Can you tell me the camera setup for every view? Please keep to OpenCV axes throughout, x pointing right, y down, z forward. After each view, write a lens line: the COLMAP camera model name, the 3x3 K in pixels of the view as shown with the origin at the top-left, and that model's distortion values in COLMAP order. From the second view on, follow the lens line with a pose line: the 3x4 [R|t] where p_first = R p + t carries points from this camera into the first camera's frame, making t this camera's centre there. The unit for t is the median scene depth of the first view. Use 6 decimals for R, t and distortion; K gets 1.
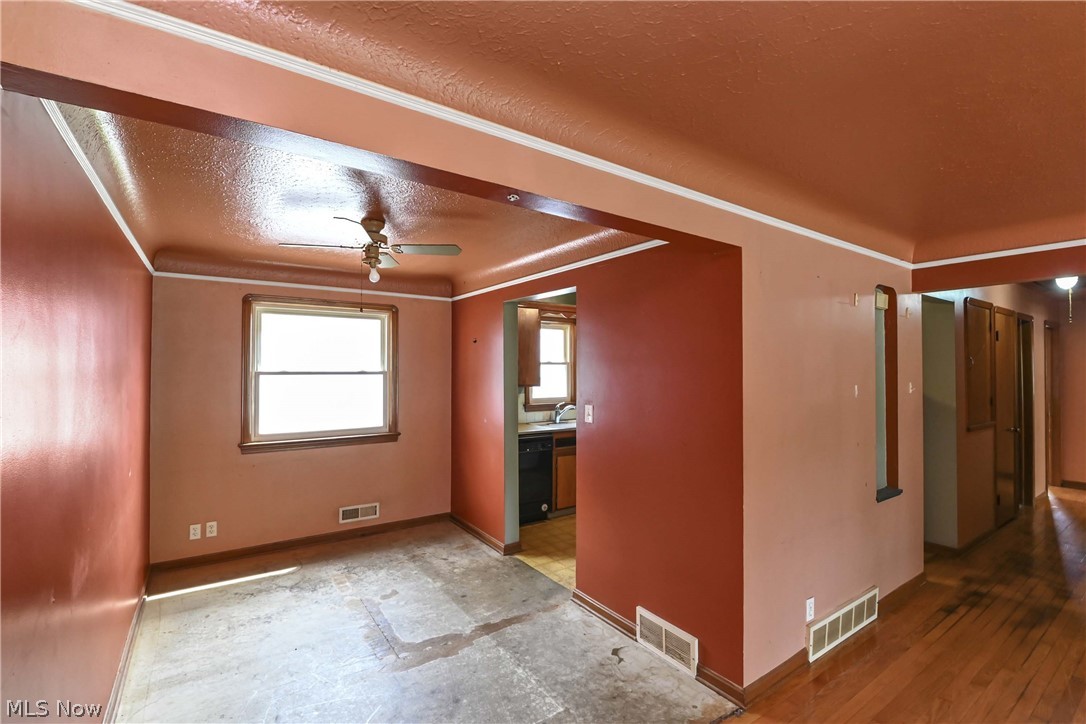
lens RADIAL K [[480.9, 0, 544.3], [0, 480.9, 354.3], [0, 0, 1]] dist [-0.008225, -0.005500]
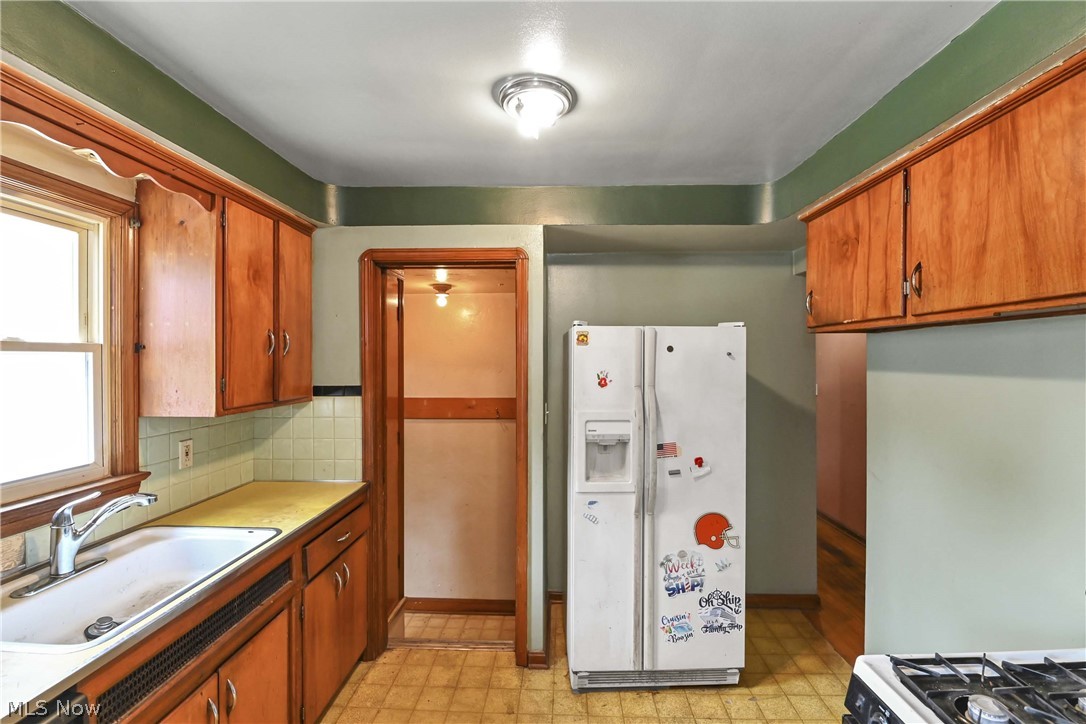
lens RADIAL K [[480.9, 0, 546.5], [0, 480.9, 359.4], [0, 0, 1]] dist [-0.008225, -0.005500]
pose [[0.597852, -0.009534, 0.801549, -0.035561], [-0.020063, 0.999438, 0.026853, 0.021239], [-0.801355, -0.032136, 0.597325, 1.030882]]
